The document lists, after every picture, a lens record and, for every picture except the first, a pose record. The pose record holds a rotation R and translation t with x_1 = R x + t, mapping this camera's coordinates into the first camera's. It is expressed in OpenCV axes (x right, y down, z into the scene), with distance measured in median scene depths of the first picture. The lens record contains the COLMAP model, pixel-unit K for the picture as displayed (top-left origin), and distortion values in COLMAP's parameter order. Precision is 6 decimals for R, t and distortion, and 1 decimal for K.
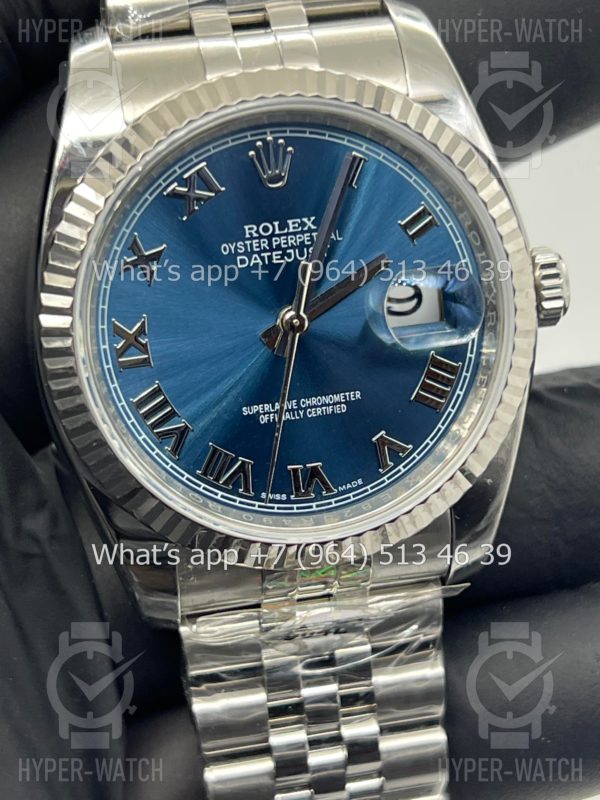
lens RADIAL K [[1842.0, 0, 297.9], [0, 1842.0, 404.3], [0, 0, 1]] dist [0.201398, 0.000000]
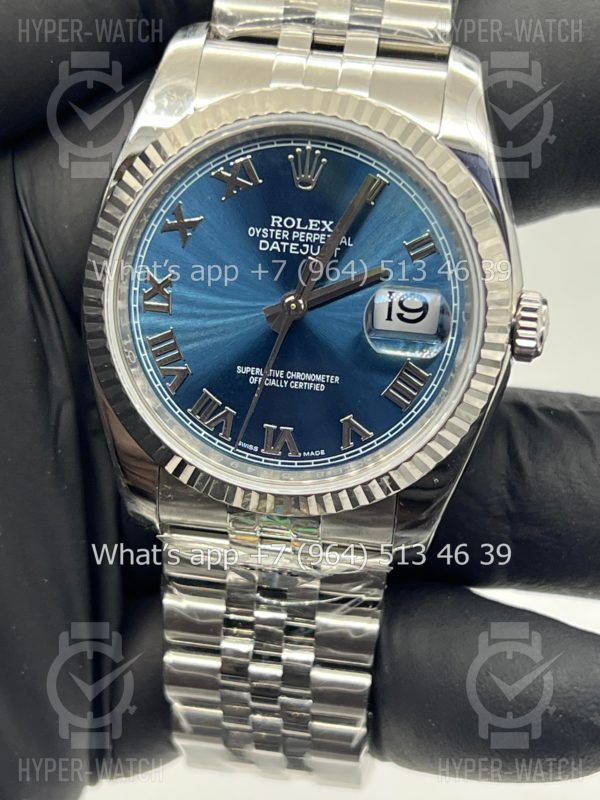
lens RADIAL K [[1842.0, 0, 303.9], [0, 1842.0, 405.8], [0, 0, 1]] dist [0.201398, 0.000000]
pose [[0.944422, 0.244689, -0.219531, 0.274262], [-0.234749, 0.969482, 0.070694, -0.066808], [0.230129, -0.015230, 0.973041, -0.135688]]
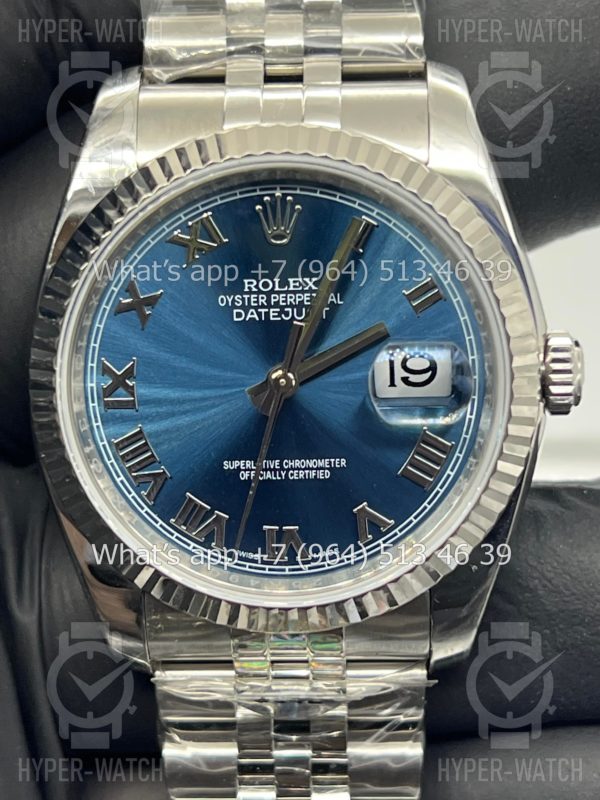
lens RADIAL K [[1842.0, 0, 297.3], [0, 1842.0, 397.6], [0, 0, 1]] dist [0.201398, 0.000000]
pose [[0.975127, 0.116236, -0.188722, 0.190823], [-0.117367, 0.993075, 0.005212, -0.041885], [0.188020, 0.017067, 0.982017, 0.035974]]
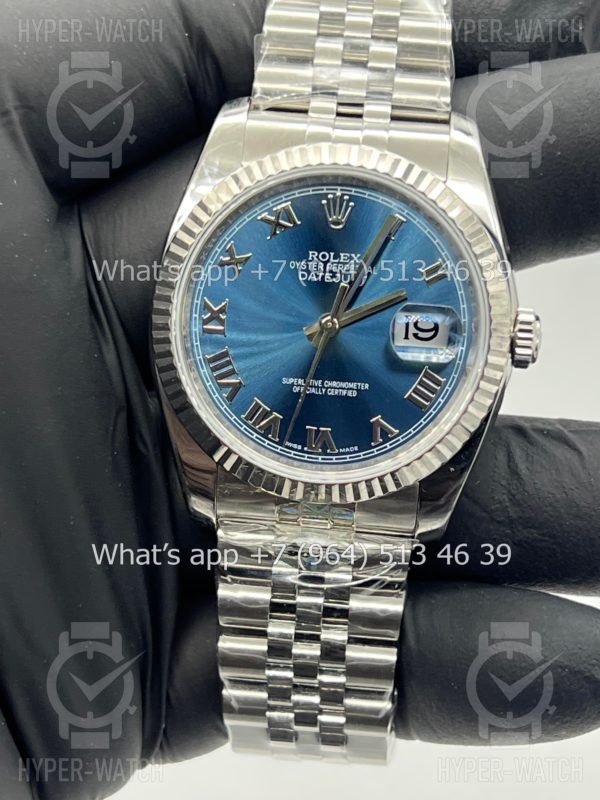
lens RADIAL K [[1842.0, 0, 295.5], [0, 1842.0, 397.5], [0, 0, 1]] dist [0.201398, 0.000000]
pose [[0.957399, 0.198221, -0.209988, 0.276054], [-0.209439, 0.977286, -0.032377, 0.059639], [0.198800, 0.074977, 0.977168, -0.365131]]
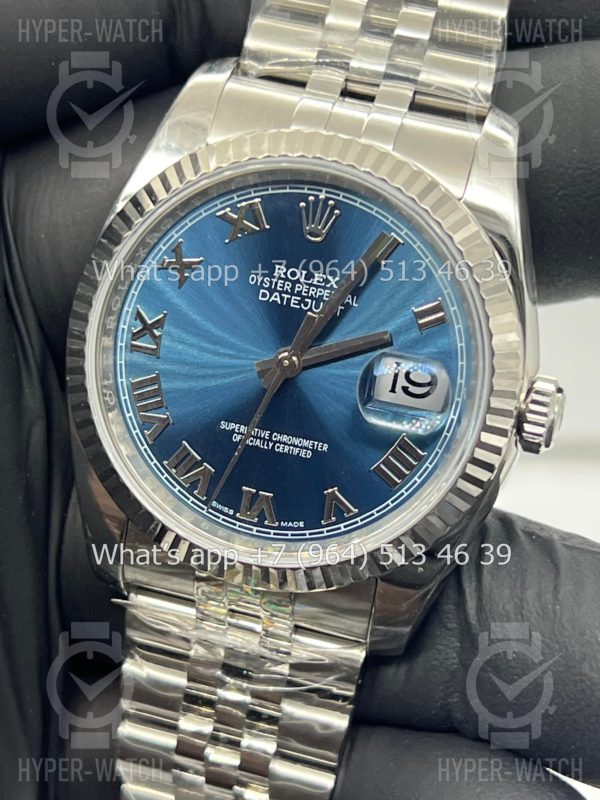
lens RADIAL K [[1842.0, 0, 300.2], [0, 1842.0, 406.6], [0, 0, 1]] dist [0.201398, 0.000000]
pose [[0.890888, 0.338243, -0.303165, 0.340250], [-0.343695, 0.938355, 0.036938, -0.062700], [0.296971, 0.071289, 0.952222, -0.029486]]
